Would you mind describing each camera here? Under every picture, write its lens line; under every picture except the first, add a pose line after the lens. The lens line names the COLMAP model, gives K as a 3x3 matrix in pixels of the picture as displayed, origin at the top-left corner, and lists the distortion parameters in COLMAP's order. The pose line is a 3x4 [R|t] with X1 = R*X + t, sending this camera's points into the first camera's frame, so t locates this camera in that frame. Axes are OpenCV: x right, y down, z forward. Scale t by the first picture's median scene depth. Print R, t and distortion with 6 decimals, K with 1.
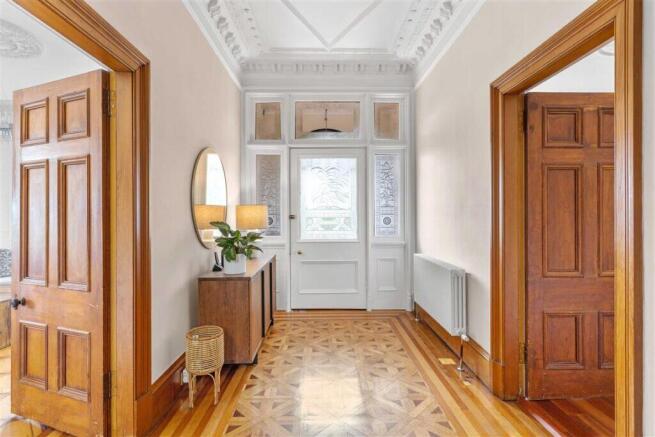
lens RADIAL K [[320.8, 0, 326.5], [0, 320.8, 215.0], [0, 0, 1]] dist [0.005942, 0.000890]
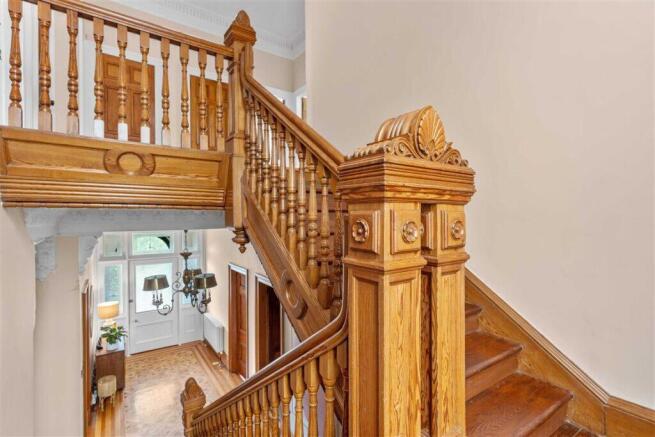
lens RADIAL K [[315.0, 0, 329.4], [0, 315.0, 216.1], [0, 0, 1]] dist [0.005186, 0.000788]
pose [[0.829944, -0.000973, 0.557846, -0.215343], [-0.003819, 0.999965, 0.007426, -0.597059], [-0.557834, -0.008293, 0.829911, -1.276998]]
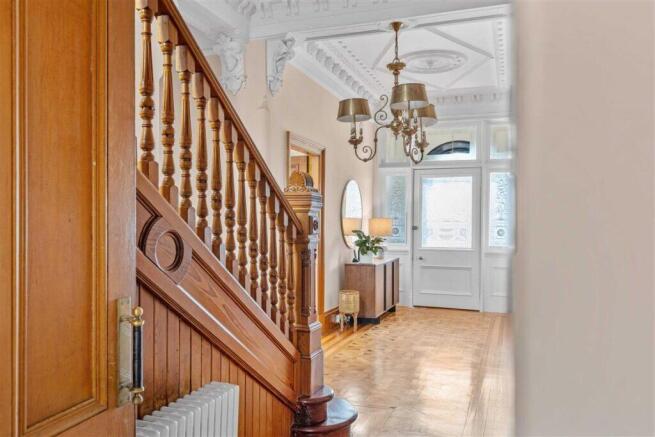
lens RADIAL K [[515.6, 0, 327.2], [0, 515.6, 224.6], [0, 0, 1]] dist [0.014741, -0.001914]
pose [[0.932679, 0.012700, -0.360483, 0.354032], [-0.012681, 0.999917, 0.002416, -0.008280], [0.360483, 0.002318, 0.932763, -1.137397]]
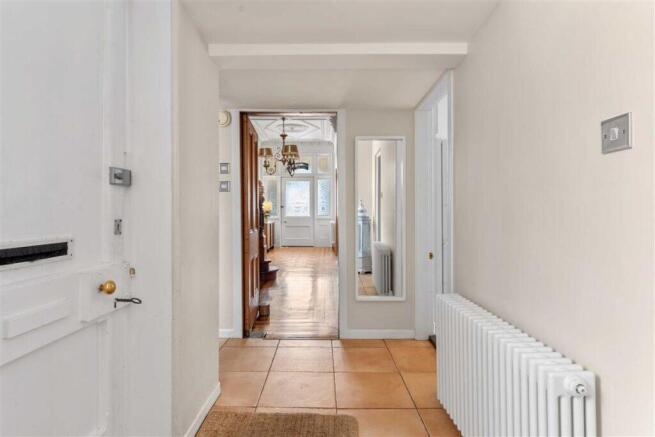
lens RADIAL K [[360.6, 0, 327.6], [0, 360.6, 216.5], [0, 0, 1]] dist [0.000935, 0.000013]
pose [[0.999839, 0.001715, -0.017887, 0.348513], [-0.001529, 0.999945, 0.010378, 0.063667], [0.017904, -0.010349, 0.999786, -2.084169]]
